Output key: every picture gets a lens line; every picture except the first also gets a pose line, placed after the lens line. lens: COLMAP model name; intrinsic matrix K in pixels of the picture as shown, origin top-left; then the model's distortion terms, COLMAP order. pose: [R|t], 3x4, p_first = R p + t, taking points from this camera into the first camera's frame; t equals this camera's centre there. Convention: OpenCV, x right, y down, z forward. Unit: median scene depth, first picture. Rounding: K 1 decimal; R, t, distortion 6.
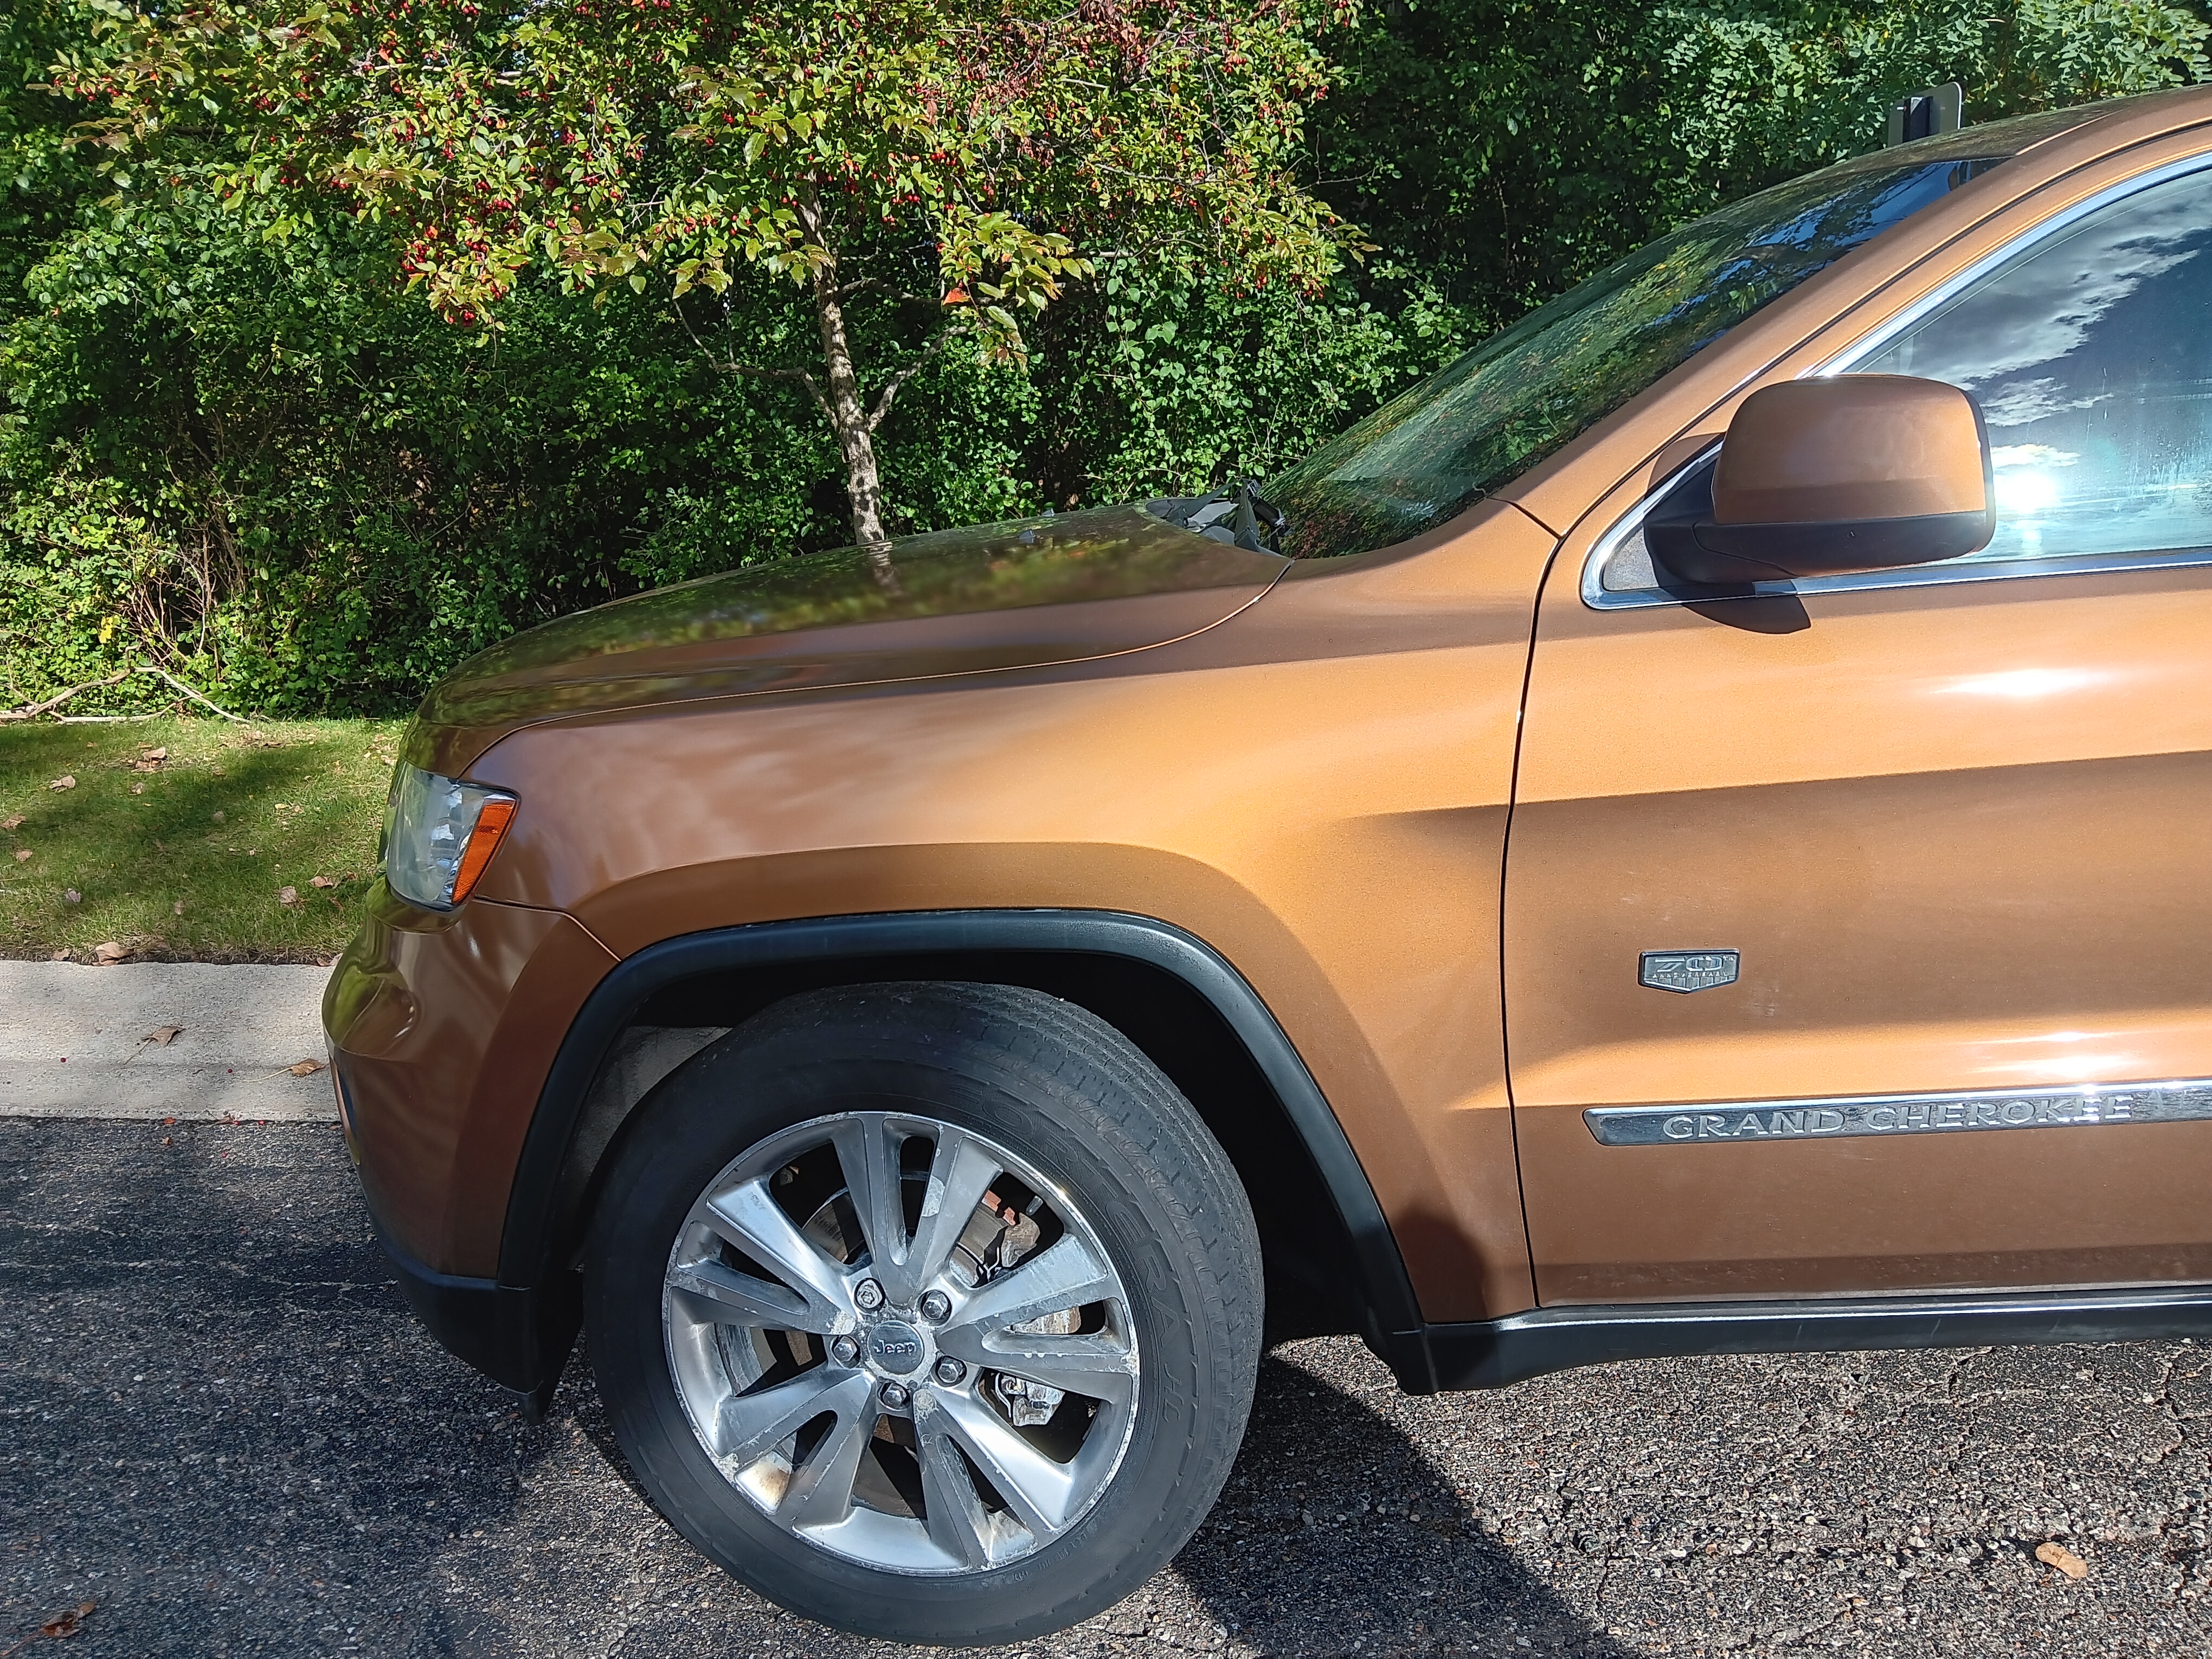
lens RADIAL K [[1666.7, 0, 1106.7], [0, 1666.7, 806.6], [0, 0, 1]] dist [0.004207, 0.004622]
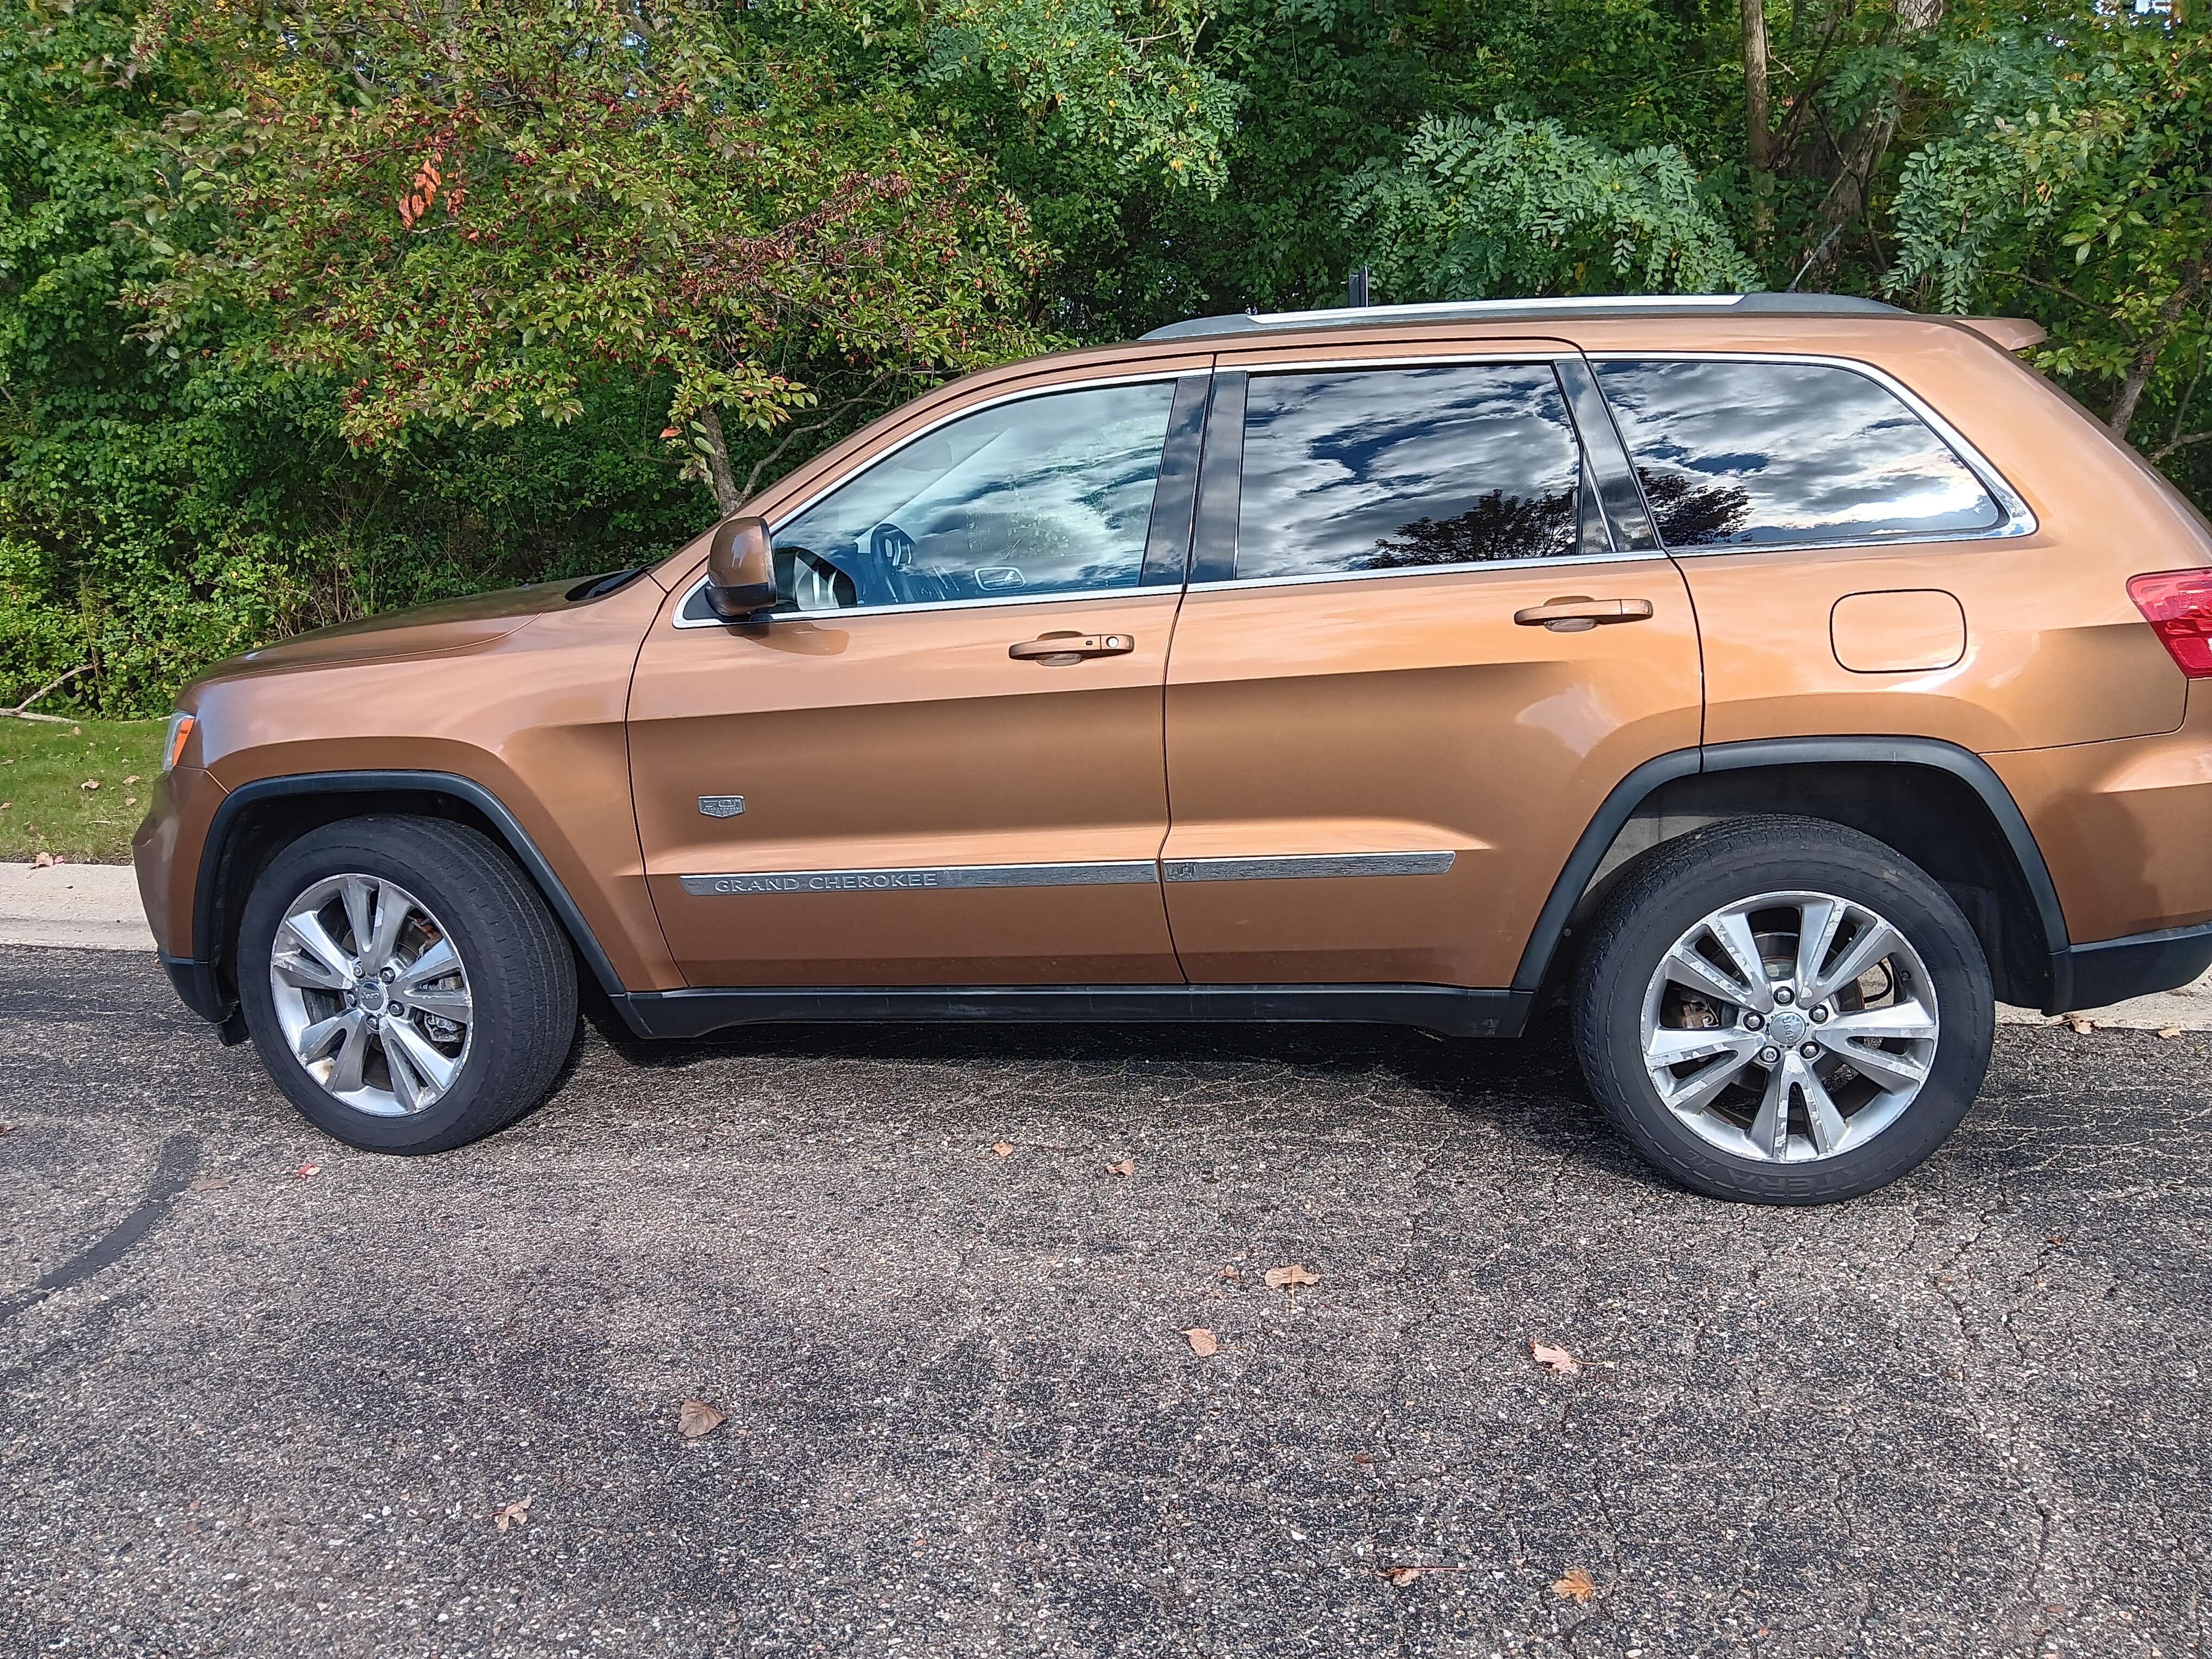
lens RADIAL K [[1666.7, 0, 1101.7], [0, 1666.7, 831.3], [0, 0, 1]] dist [0.004207, 0.004622]
pose [[0.991488, 0.026305, -0.127515, 0.474375], [-0.027687, 0.999575, -0.009077, 0.057520], [0.127222, 0.012530, 0.991795, -0.418701]]
